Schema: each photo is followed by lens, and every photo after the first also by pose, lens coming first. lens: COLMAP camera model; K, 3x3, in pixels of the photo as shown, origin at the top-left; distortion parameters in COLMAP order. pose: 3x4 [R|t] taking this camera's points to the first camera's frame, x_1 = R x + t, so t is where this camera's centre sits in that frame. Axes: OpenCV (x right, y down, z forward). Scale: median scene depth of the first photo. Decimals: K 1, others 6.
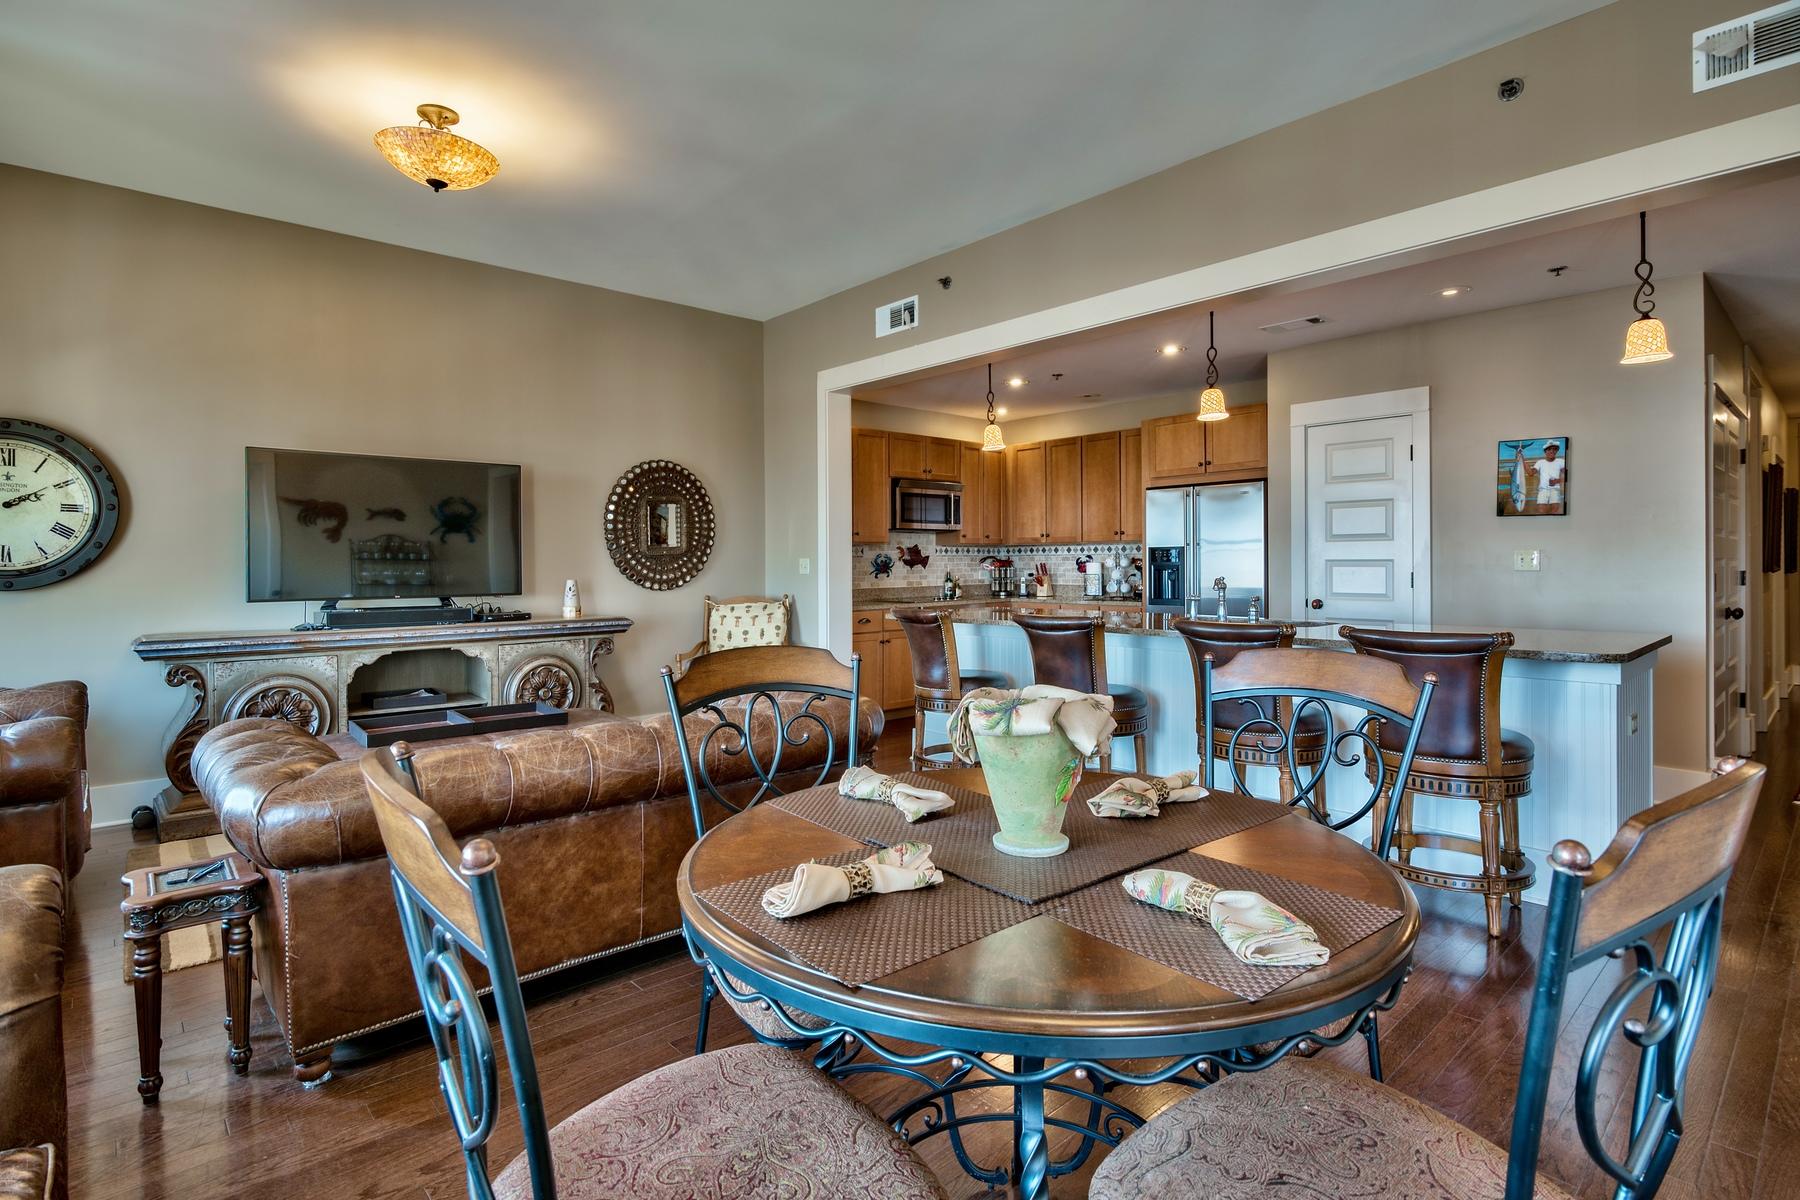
lens RADIAL K [[898.8, 0, 792.4], [0, 898.8, 589.6], [0, 0, 1]] dist [-0.001792, -0.000819]
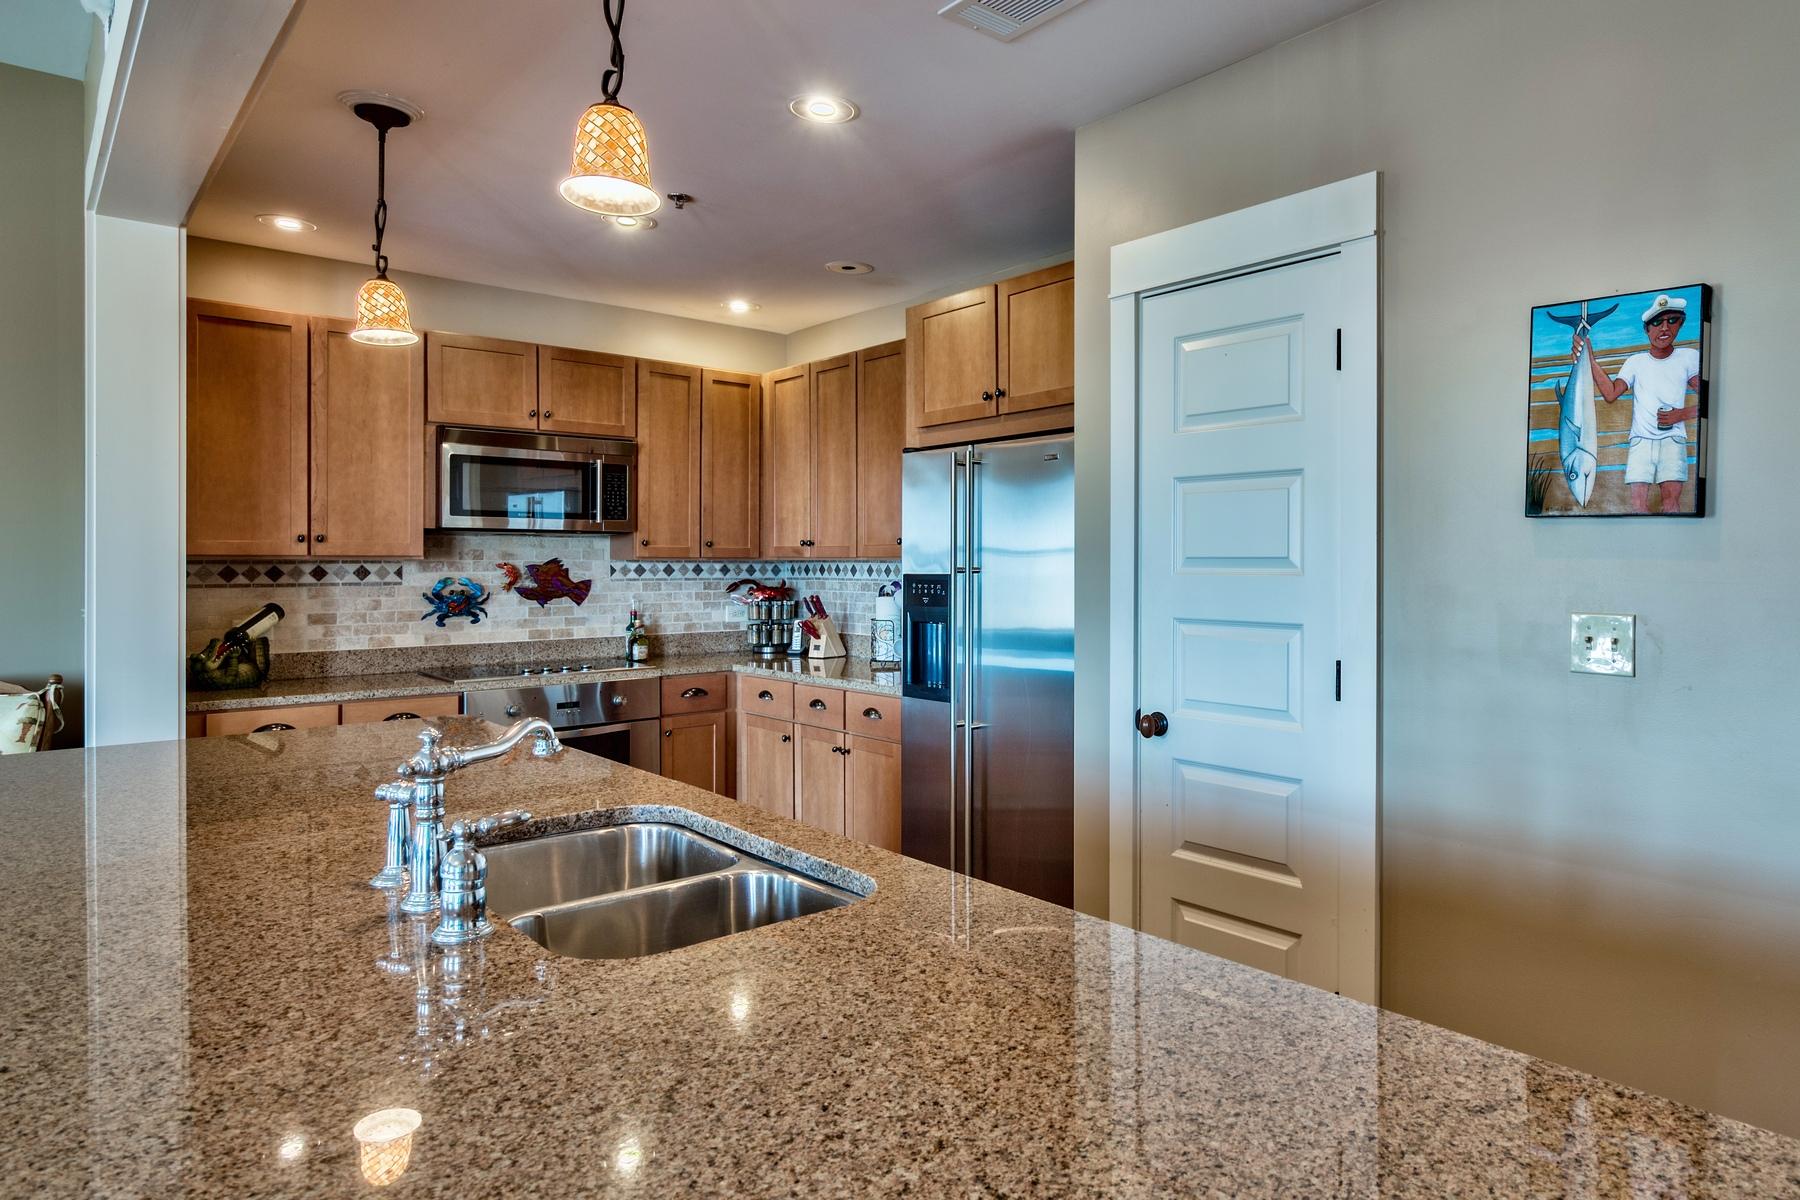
lens RADIAL K [[1139.4, 0, 910.4], [0, 1139.4, 589.4], [0, 0, 1]] dist [0.006142, 0.001402]
pose [[0.999393, 0.008509, 0.033784, 0.386566], [-0.008243, 0.999934, -0.008028, -0.034905], [-0.033850, 0.007745, 0.999397, 0.408374]]
